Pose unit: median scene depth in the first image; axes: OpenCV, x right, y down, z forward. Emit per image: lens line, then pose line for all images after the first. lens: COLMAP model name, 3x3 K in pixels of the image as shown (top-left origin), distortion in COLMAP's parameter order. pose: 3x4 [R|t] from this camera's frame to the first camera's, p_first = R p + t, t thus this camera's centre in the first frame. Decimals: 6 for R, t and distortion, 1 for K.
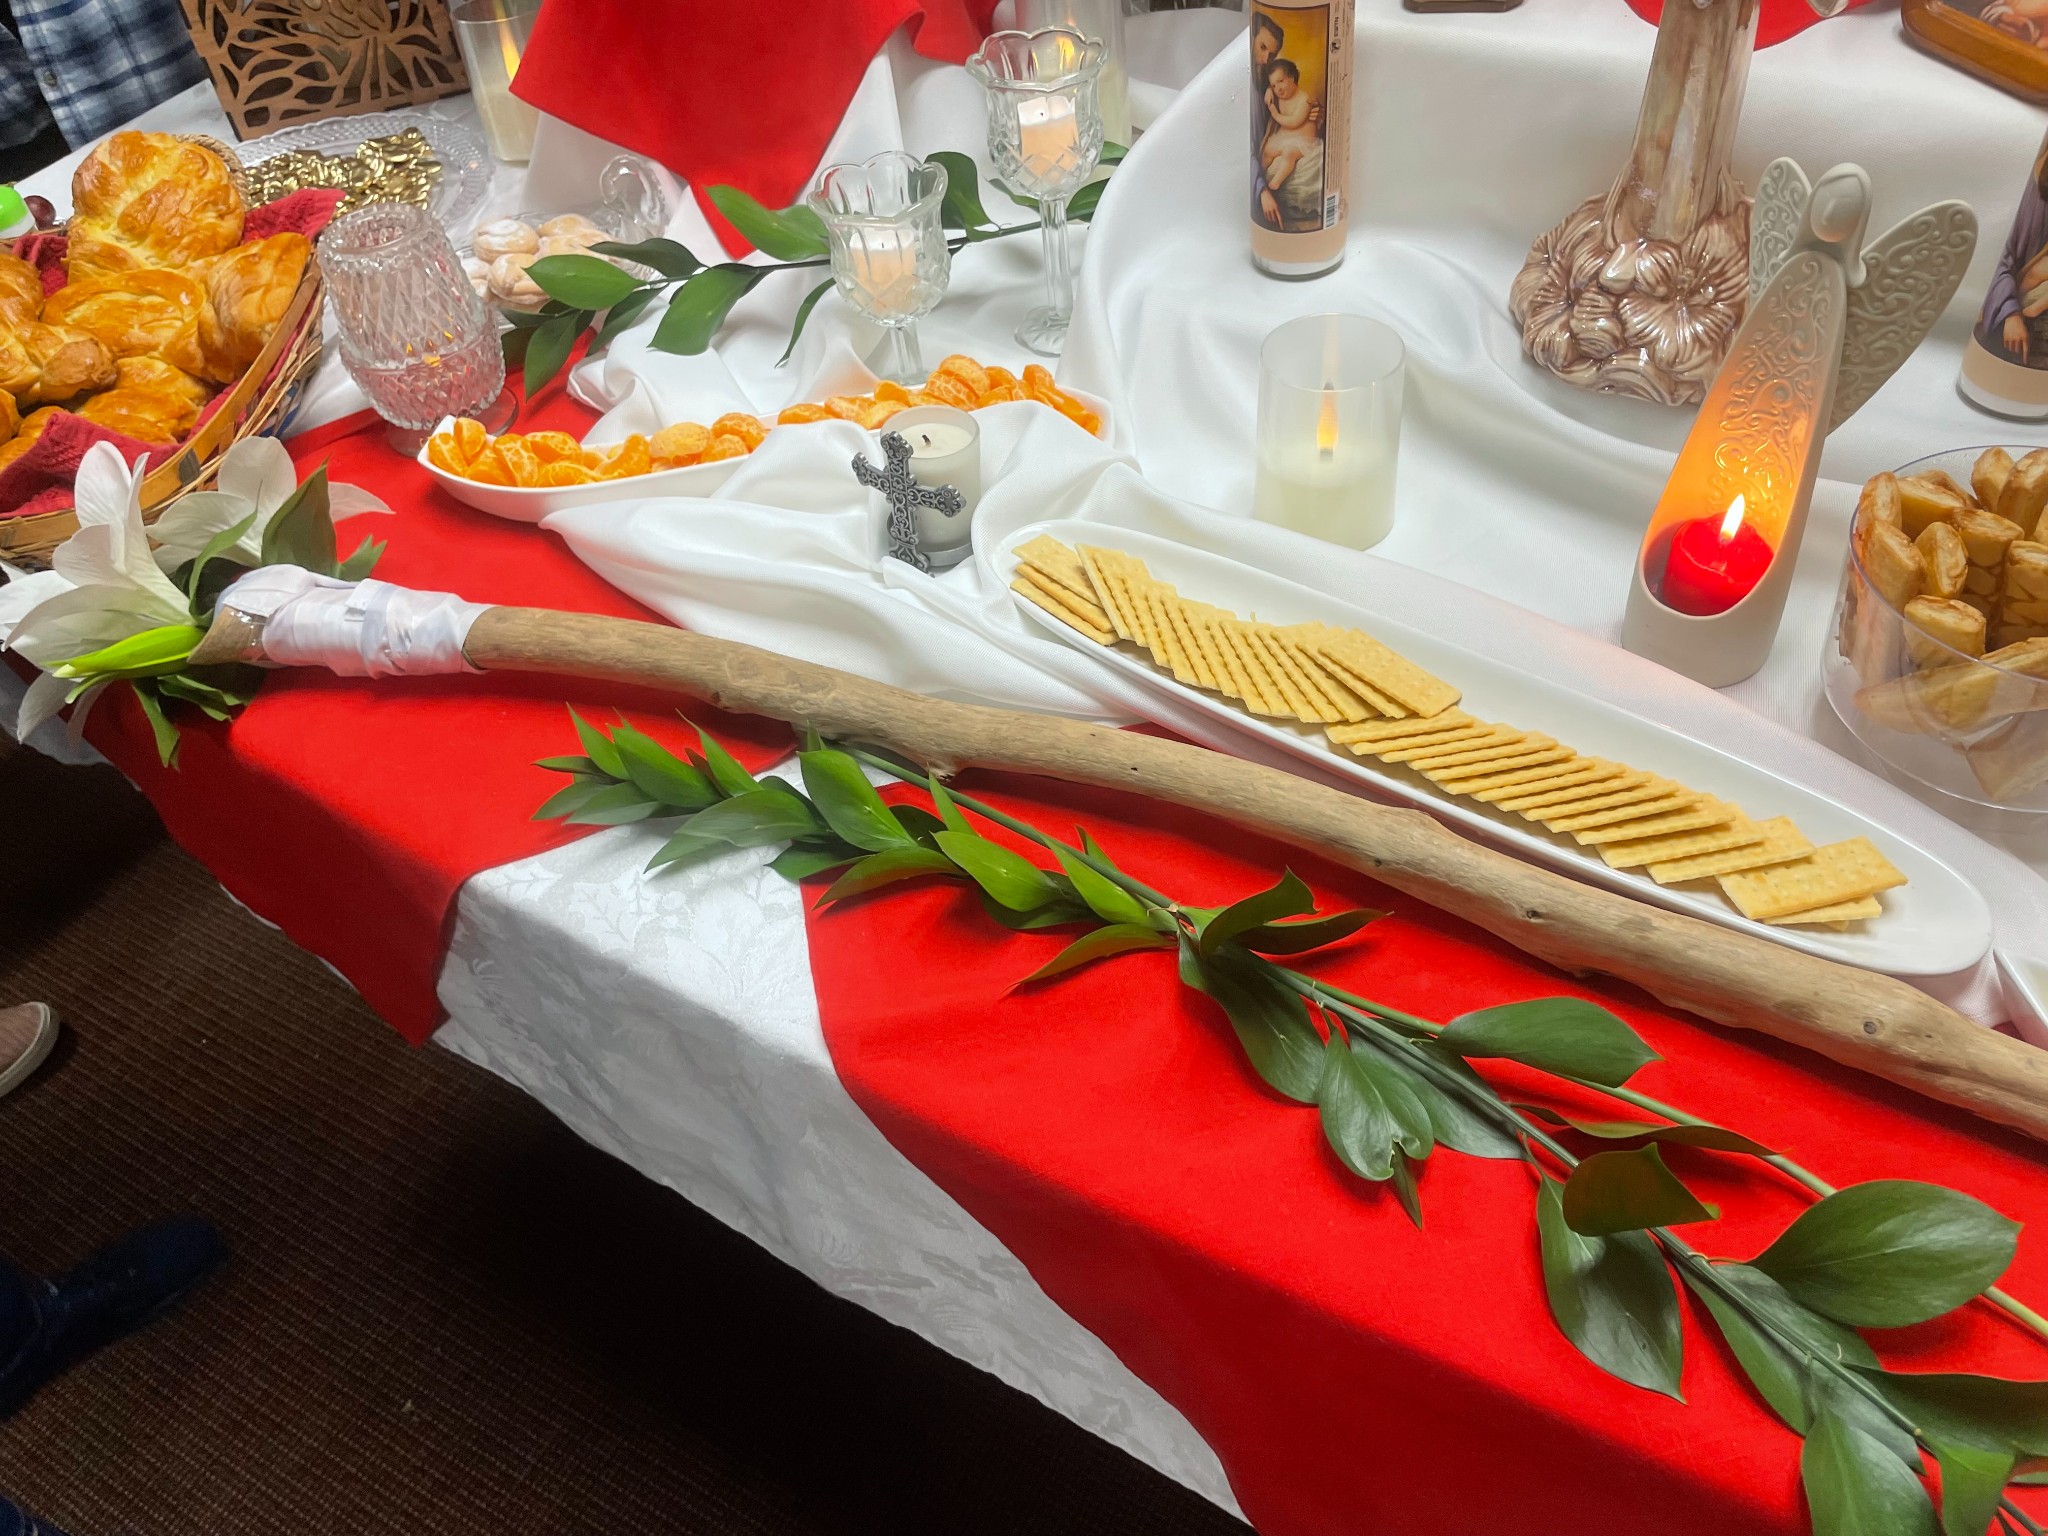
lens RADIAL K [[1554.8, 0, 1052.8], [0, 1554.8, 753.6], [0, 0, 1]] dist [0.079709, -0.117230]
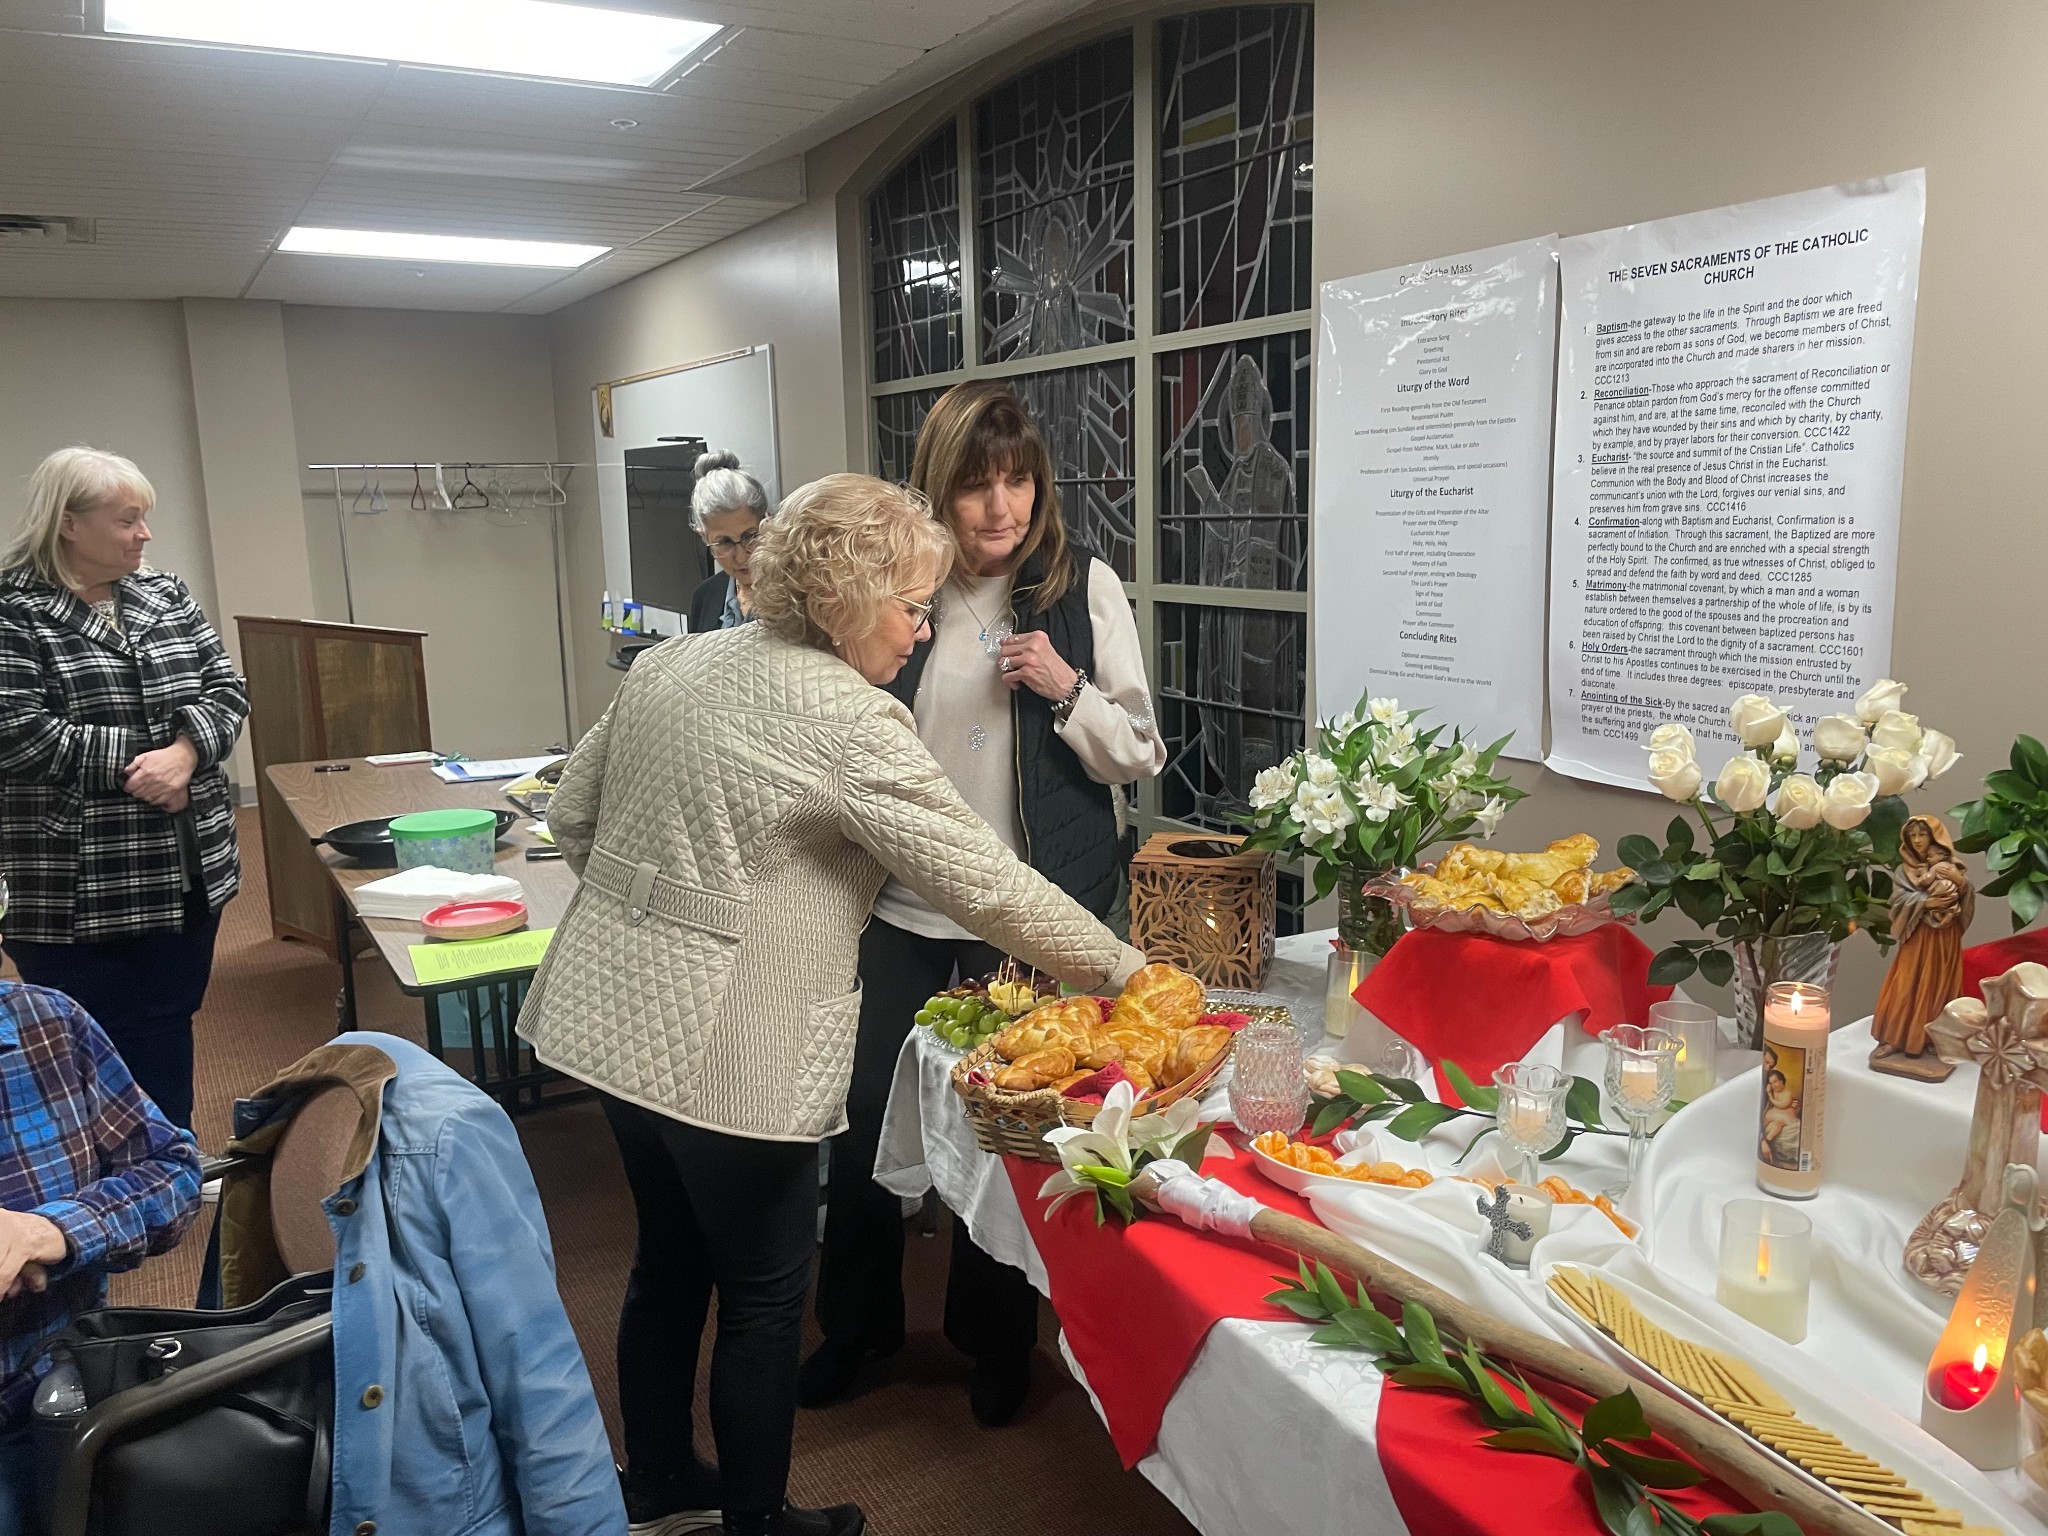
lens RADIAL K [[1554.8, 0, 1014.2], [0, 1554.8, 761.3], [0, 0, 1]] dist [0.079709, -0.117230]
pose [[0.854386, 0.159389, -0.494590, 0.245785], [-0.410670, 0.790297, -0.454732, 0.485418], [0.318393, 0.591630, 0.740675, -0.875010]]
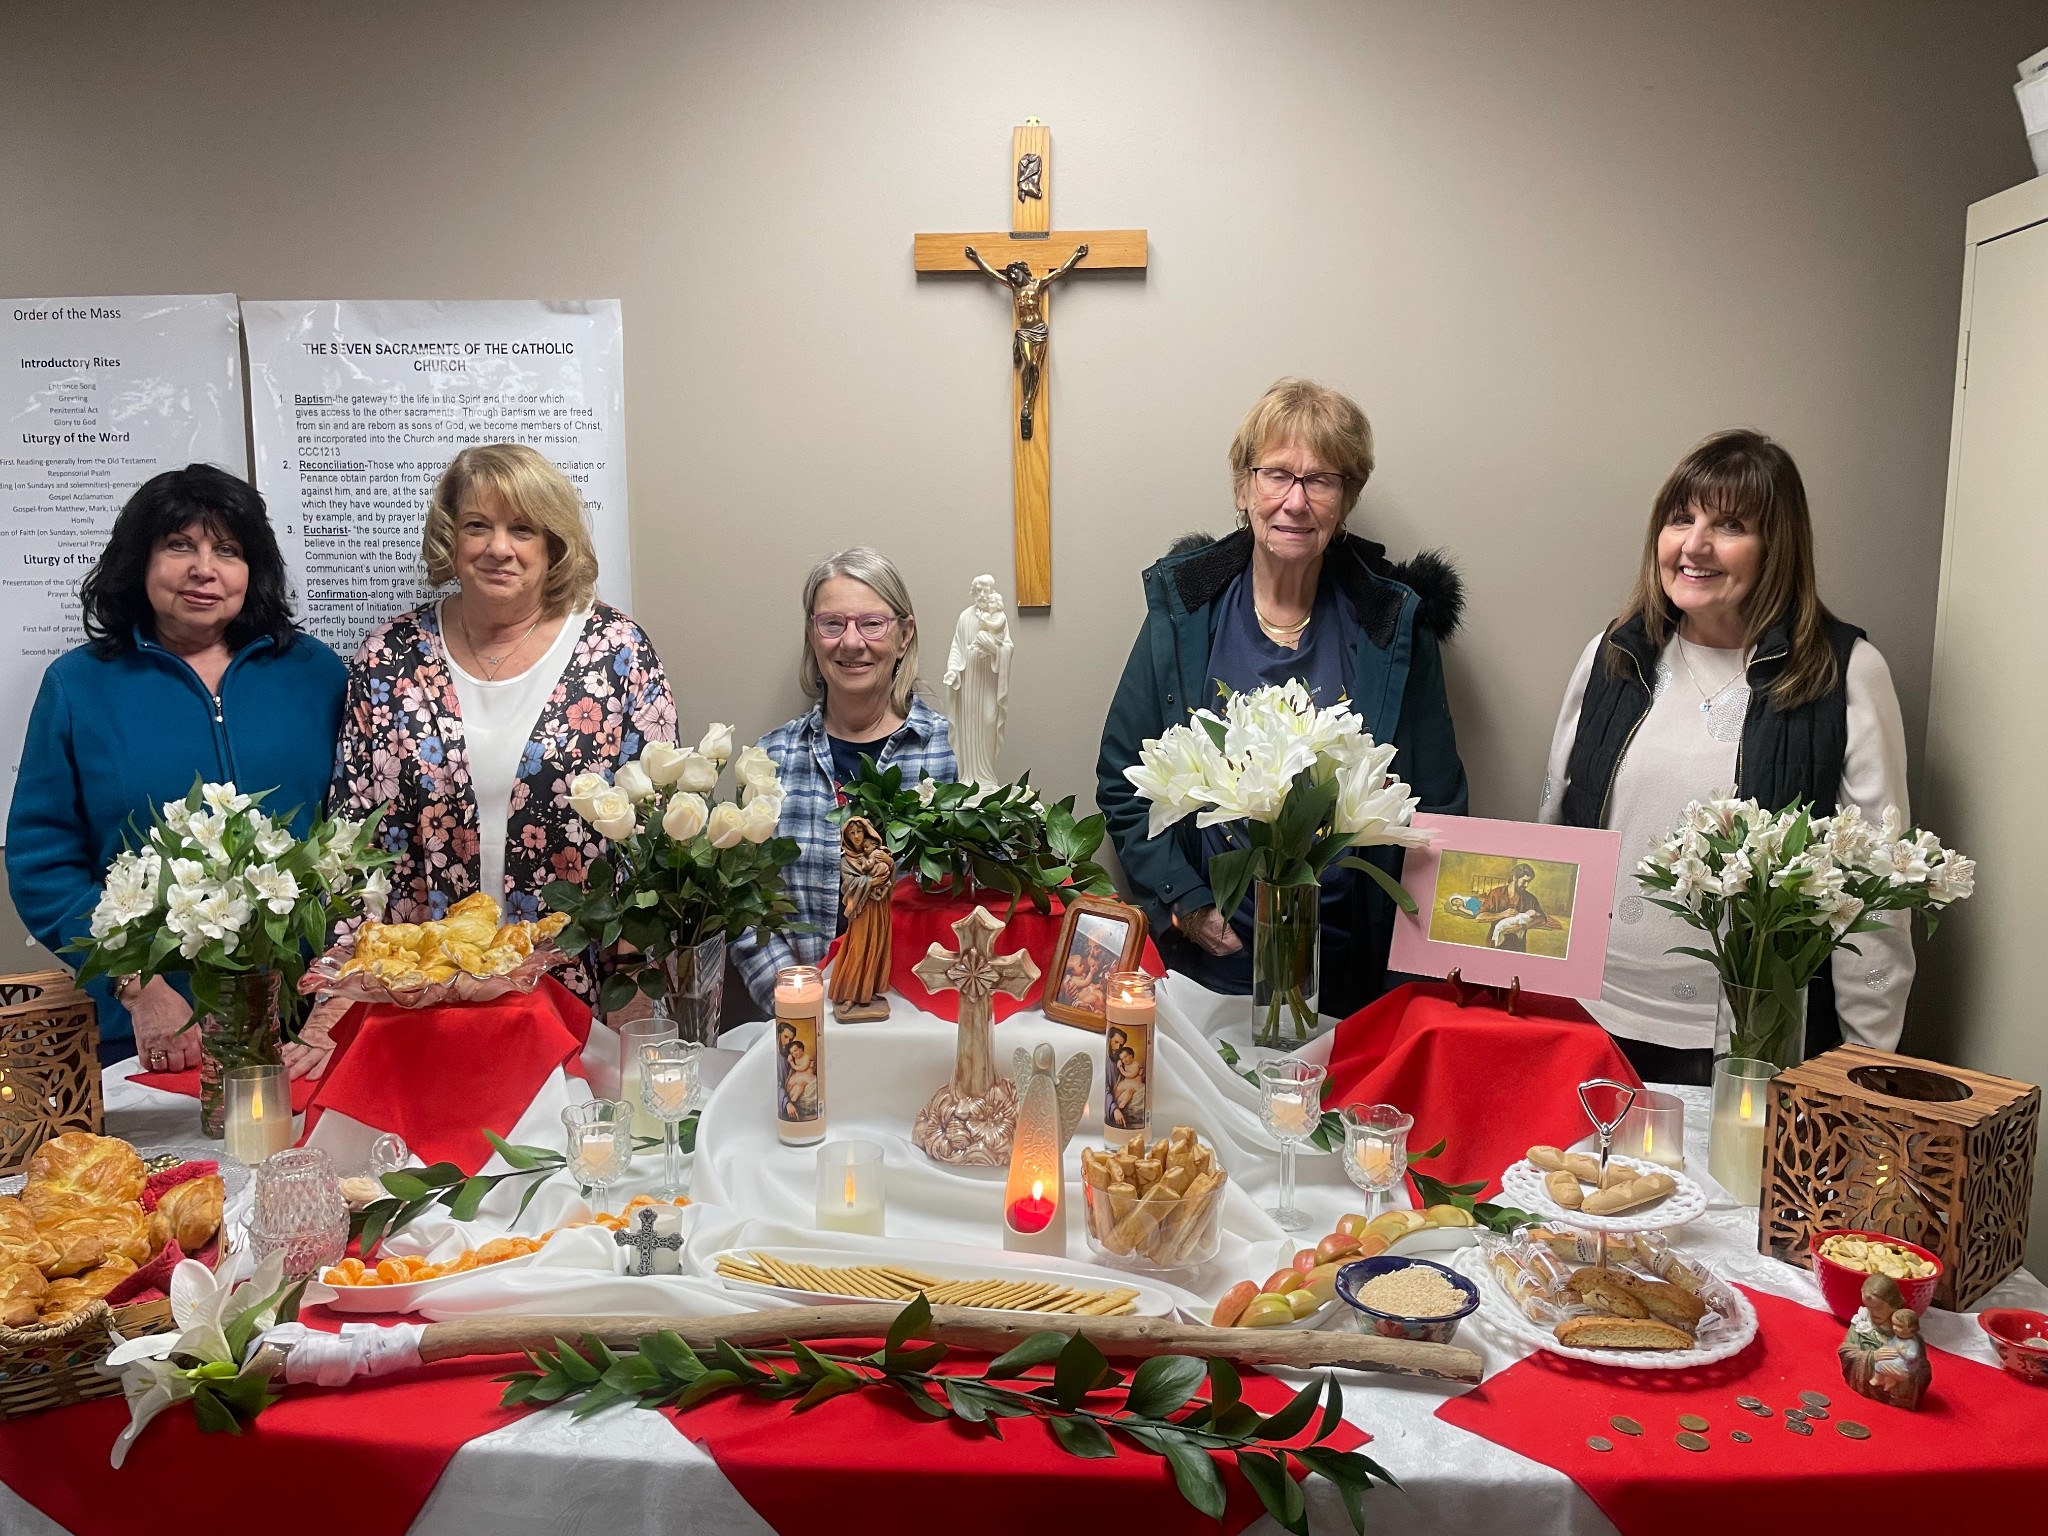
lens RADIAL K [[1554.8, 0, 1040.6], [0, 1554.8, 778.6], [0, 0, 1]] dist [0.079709, -0.117230]
pose [[0.887526, 0.037240, 0.459250, -0.588086], [0.263408, 0.776780, -0.572039, 0.634006], [-0.378039, 0.628670, 0.679603, -0.871687]]
